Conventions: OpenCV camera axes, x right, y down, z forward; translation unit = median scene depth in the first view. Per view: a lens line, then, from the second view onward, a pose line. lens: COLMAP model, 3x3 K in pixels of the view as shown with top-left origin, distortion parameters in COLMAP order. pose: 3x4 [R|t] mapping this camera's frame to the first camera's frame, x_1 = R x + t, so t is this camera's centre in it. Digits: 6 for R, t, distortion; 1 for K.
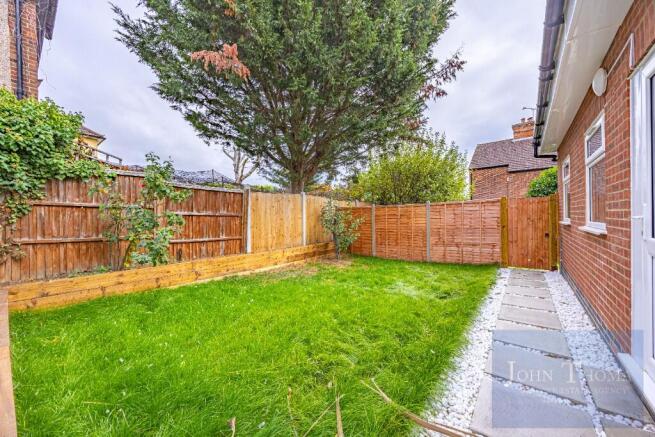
lens RADIAL K [[247.9, 0, 327.0], [0, 247.9, 217.2], [0, 0, 1]] dist [-0.008126, -0.000026]
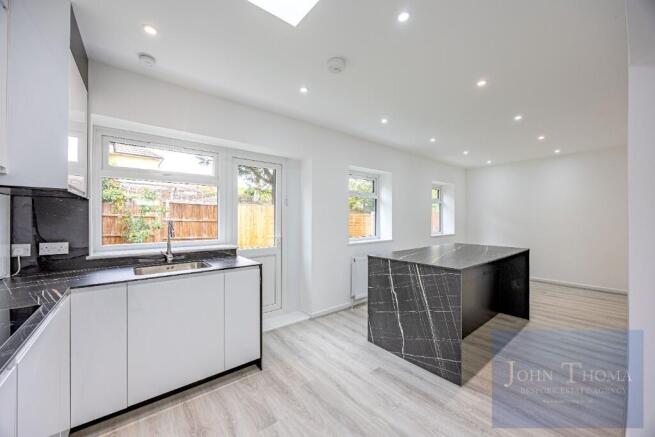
lens RADIAL K [[247.9, 0, 325.3], [0, 247.9, 218.4], [0, 0, 1]] dist [-0.008126, -0.000026]
pose [[0.979494, 0.011444, -0.201147, 0.860372], [-0.013170, 0.999887, -0.007242, -0.035691], [0.201042, 0.009743, 0.979534, -0.420153]]
